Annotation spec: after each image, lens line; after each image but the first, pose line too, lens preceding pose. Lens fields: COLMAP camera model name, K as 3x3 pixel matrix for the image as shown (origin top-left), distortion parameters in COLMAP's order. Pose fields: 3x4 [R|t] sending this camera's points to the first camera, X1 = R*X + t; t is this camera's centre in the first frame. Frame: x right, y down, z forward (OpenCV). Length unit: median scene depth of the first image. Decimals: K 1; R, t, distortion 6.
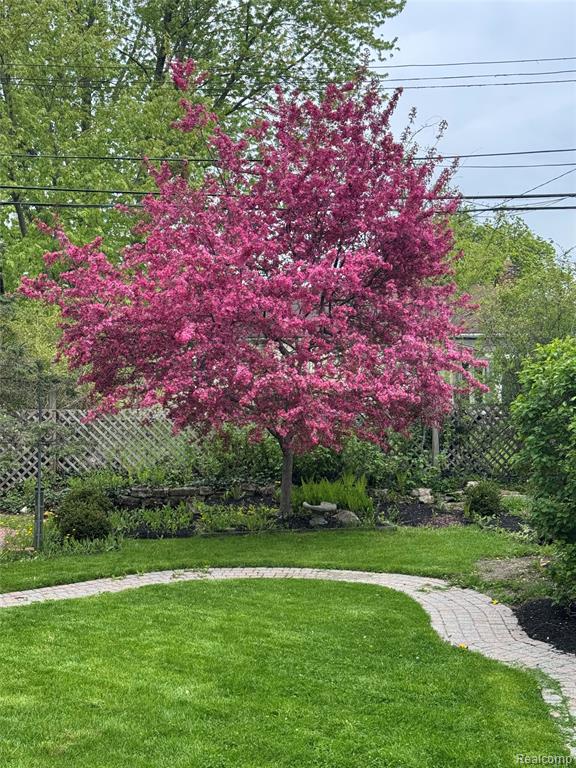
lens RADIAL K [[1061.9, 0, 288.0], [0, 1061.9, 384.0], [0, 0, 1]] dist [0.122308, -0.019053]
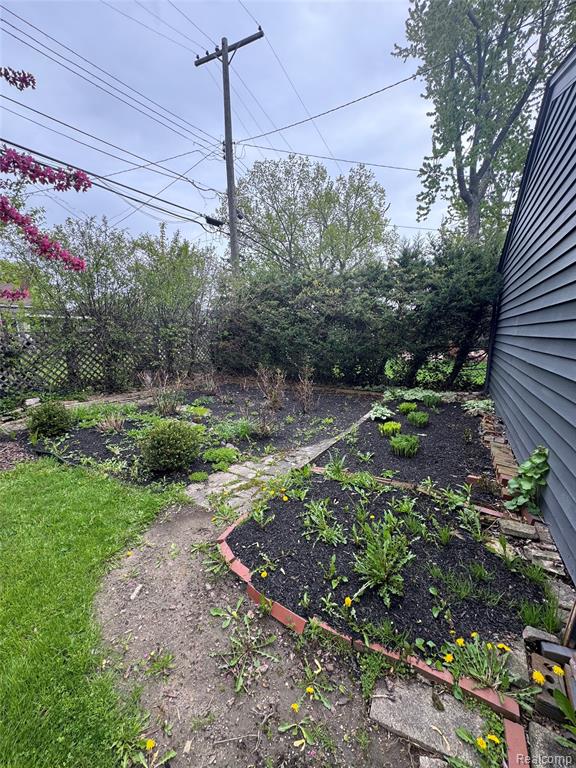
lens RADIAL K [[303.4, 0, 288.0], [0, 303.4, 384.0], [0, 0, 1]] dist [-0.002149, 0.000160]
pose [[0.612060, -0.128325, 0.780330, 0.090138], [0.007284, 0.987619, 0.156701, 0.026883], [-0.790778, -0.090226, 0.605417, 0.586552]]
